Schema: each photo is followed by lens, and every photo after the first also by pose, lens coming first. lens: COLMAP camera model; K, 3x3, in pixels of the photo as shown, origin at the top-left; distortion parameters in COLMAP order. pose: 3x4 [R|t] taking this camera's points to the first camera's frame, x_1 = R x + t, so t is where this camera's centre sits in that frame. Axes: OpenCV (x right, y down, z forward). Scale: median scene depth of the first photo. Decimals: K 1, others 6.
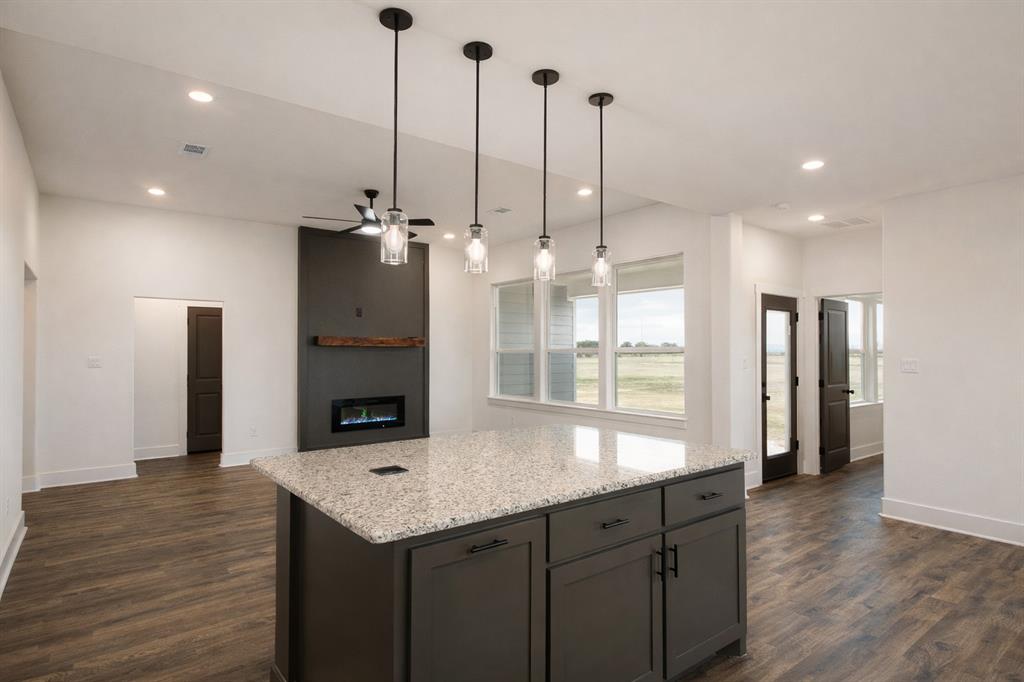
lens RADIAL K [[547.9, 0, 512.0], [0, 547.9, 341.0], [0, 0, 1]] dist [0.001366, 0.000682]
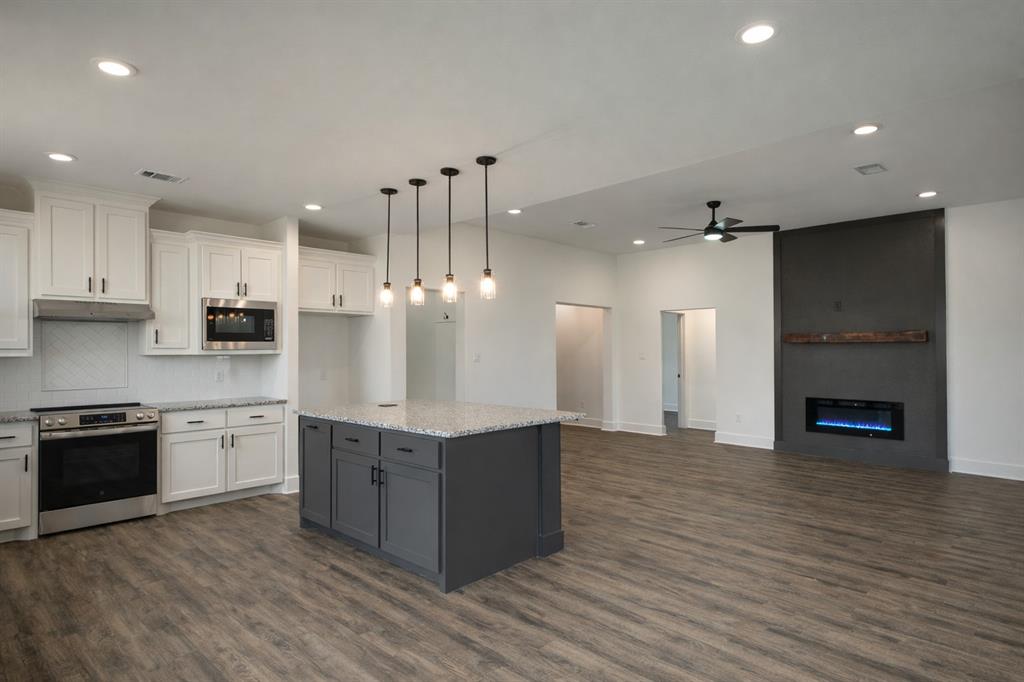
lens RADIAL K [[551.8, 0, 515.8], [0, 551.8, 345.8], [0, 0, 1]] dist [-0.002028, -0.000040]
pose [[0.155234, -0.006130, -0.987859, 0.544026], [0.018486, 0.999824, -0.003299, 0.007105], [0.987705, -0.017750, 0.155320, 0.320031]]
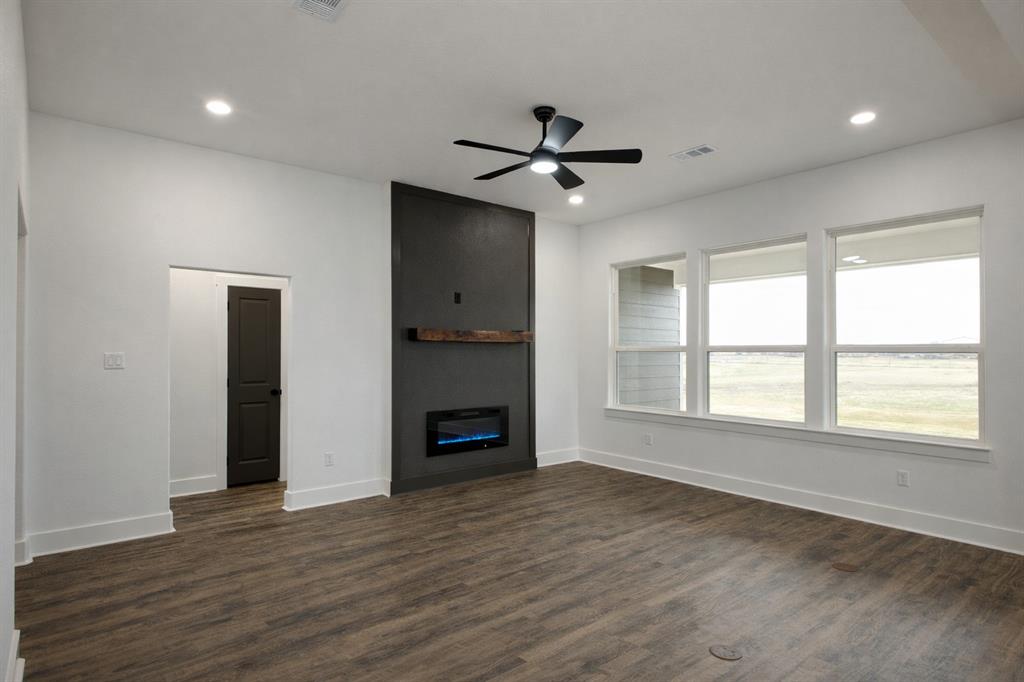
lens RADIAL K [[551.8, 0, 515.8], [0, 551.8, 345.8], [0, 0, 1]] dist [-0.002028, -0.000040]
pose [[0.998778, 0.006370, 0.049016, -0.234254], [-0.007032, 0.999886, 0.013345, 0.004312], [-0.048925, -0.013674, 0.998709, 0.237229]]
